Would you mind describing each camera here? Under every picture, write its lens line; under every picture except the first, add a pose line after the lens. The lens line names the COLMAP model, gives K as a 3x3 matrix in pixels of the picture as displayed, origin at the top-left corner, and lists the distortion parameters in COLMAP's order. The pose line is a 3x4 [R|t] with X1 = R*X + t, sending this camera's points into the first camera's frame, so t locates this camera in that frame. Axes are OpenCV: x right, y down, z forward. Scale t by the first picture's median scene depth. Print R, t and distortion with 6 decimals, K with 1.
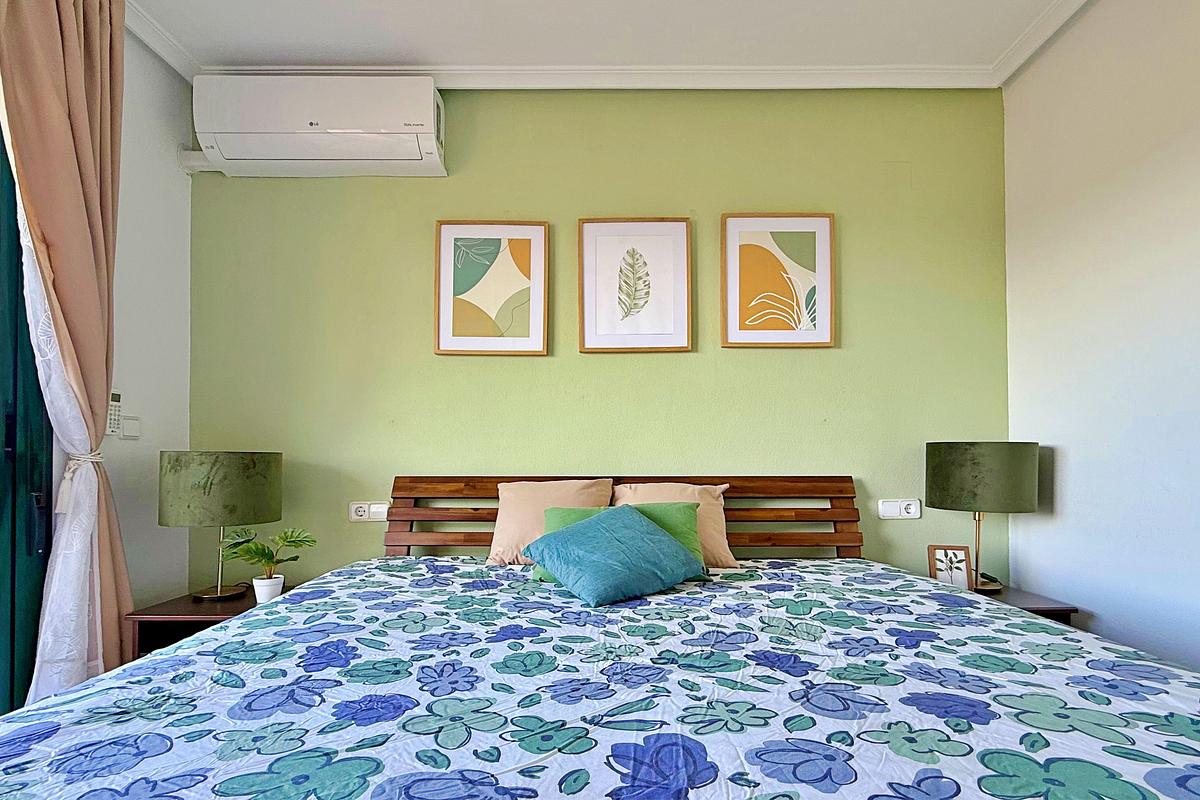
lens RADIAL K [[579.6, 0, 586.1], [0, 579.6, 457.2], [0, 0, 1]] dist [0.002948, -0.001663]
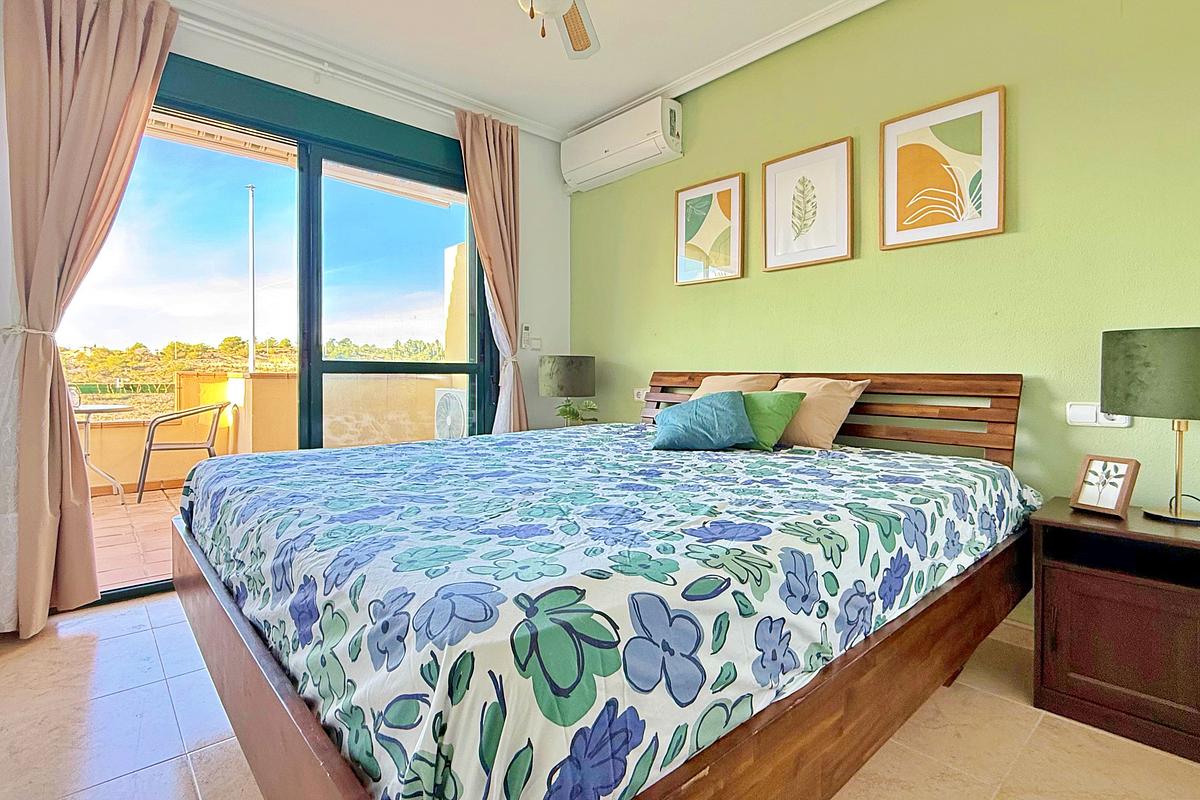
lens RADIAL K [[579.6, 0, 607.5], [0, 579.6, 389.3], [0, 0, 1]] dist [0.002948, -0.001663]
pose [[0.667891, 0.028271, -0.743722, 0.699310], [-0.005177, 0.999431, 0.033342, 0.029707], [0.744241, -0.018418, 0.667657, -0.078787]]
